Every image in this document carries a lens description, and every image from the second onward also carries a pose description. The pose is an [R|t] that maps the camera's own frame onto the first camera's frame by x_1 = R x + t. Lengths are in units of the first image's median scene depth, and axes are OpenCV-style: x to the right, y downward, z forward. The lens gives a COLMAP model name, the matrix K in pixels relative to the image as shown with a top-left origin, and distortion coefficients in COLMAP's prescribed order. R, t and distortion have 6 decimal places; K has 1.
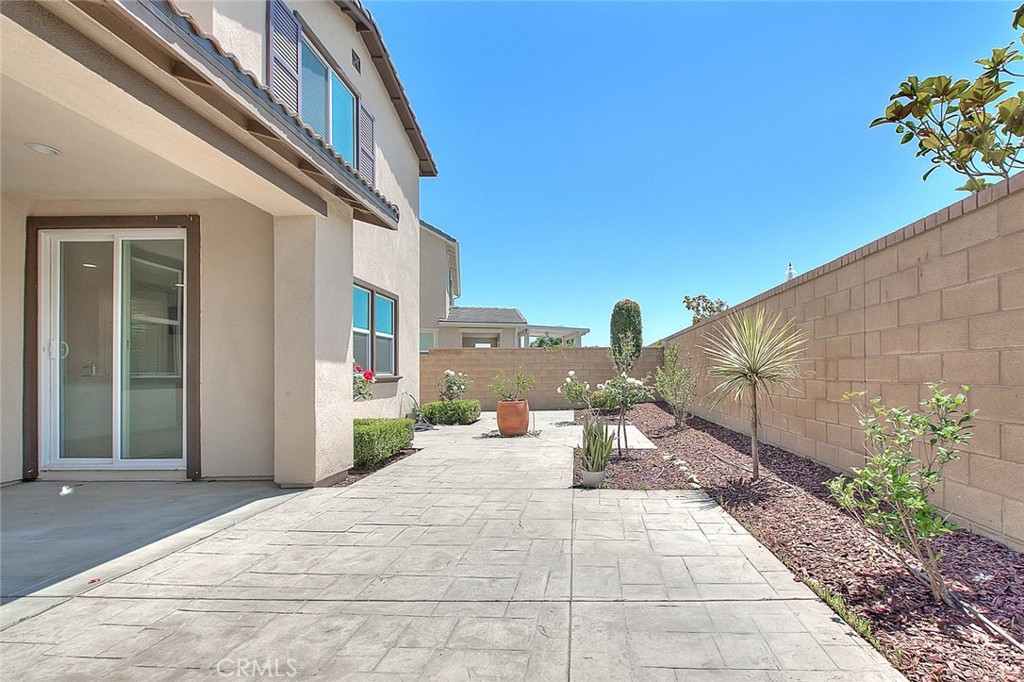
lens RADIAL K [[324.8, 0, 574.8], [0, 324.8, 372.9], [0, 0, 1]] dist [-0.000554, -0.000261]
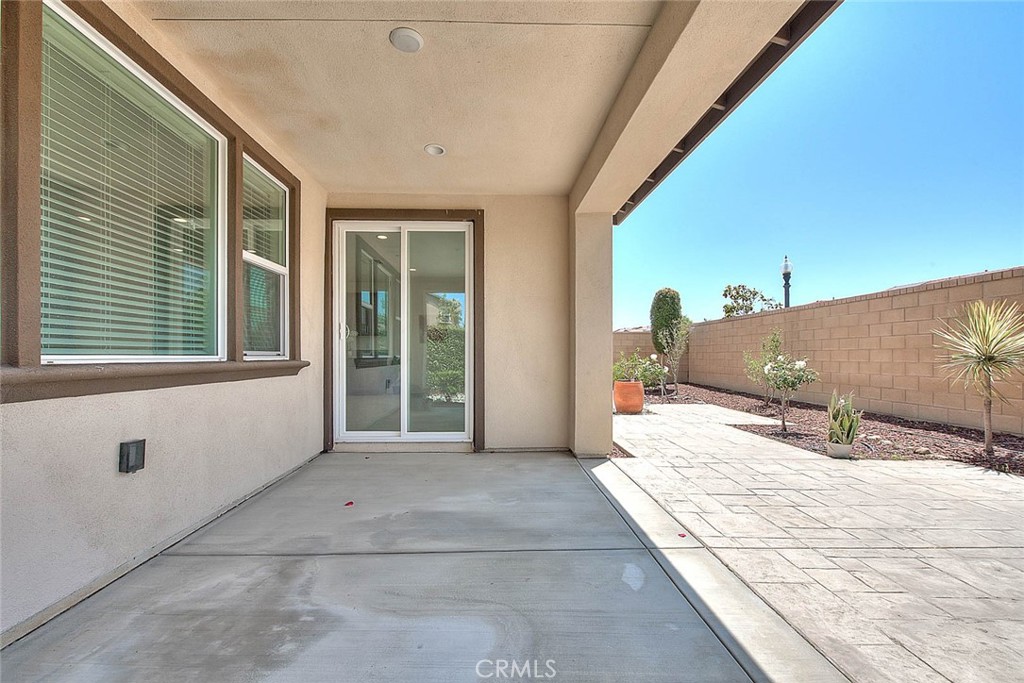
lens RADIAL K [[309.0, 0, 494.5], [0, 309.0, 355.6], [0, 0, 1]] dist [-0.001278, -0.000250]
pose [[0.999805, 0.007480, 0.018259, -1.123859], [-0.007520, 0.999970, 0.002108, 0.003735], [-0.018243, -0.002244, 0.999831, -0.044879]]
